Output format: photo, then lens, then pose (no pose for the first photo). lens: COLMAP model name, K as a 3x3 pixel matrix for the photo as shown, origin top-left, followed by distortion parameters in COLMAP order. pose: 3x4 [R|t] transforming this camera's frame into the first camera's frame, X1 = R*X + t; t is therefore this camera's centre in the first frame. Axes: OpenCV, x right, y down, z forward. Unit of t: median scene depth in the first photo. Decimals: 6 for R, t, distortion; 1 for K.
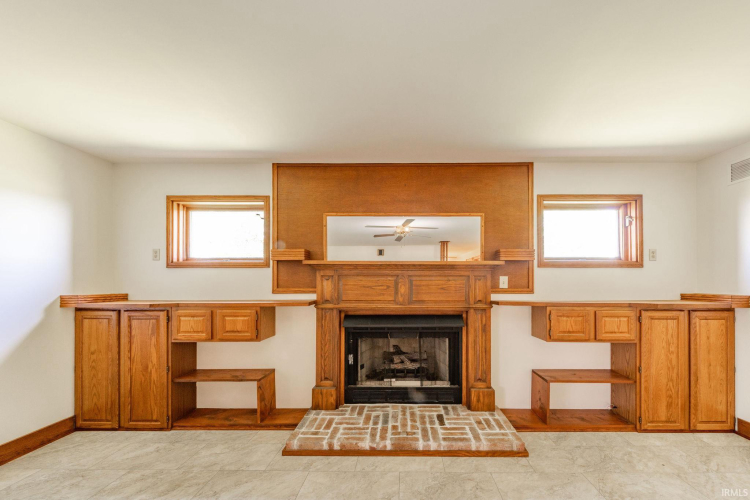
lens RADIAL K [[267.9, 0, 389.3], [0, 267.9, 282.1], [0, 0, 1]] dist [-0.000408, 0.000047]
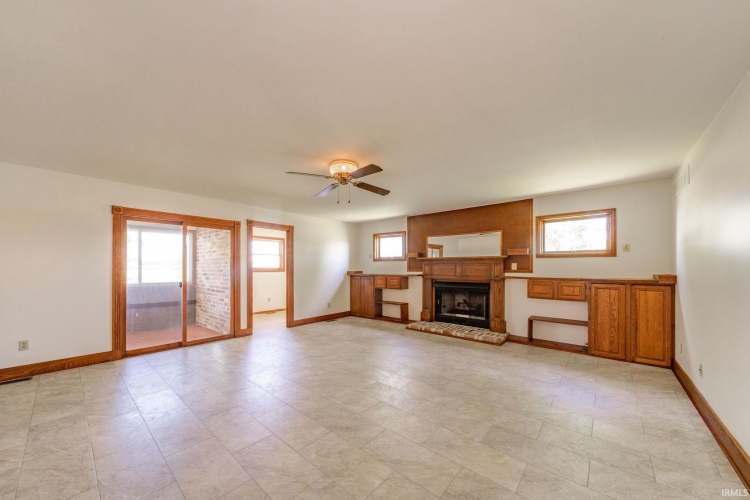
lens RADIAL K [[267.9, 0, 367.5], [0, 267.9, 266.9], [0, 0, 1]] dist [-0.000408, 0.000047]
pose [[0.753849, -0.001494, -0.657046, 0.898962], [0.005155, 0.999980, 0.003641, -0.009105], [0.657027, -0.006131, 0.753842, -1.074630]]
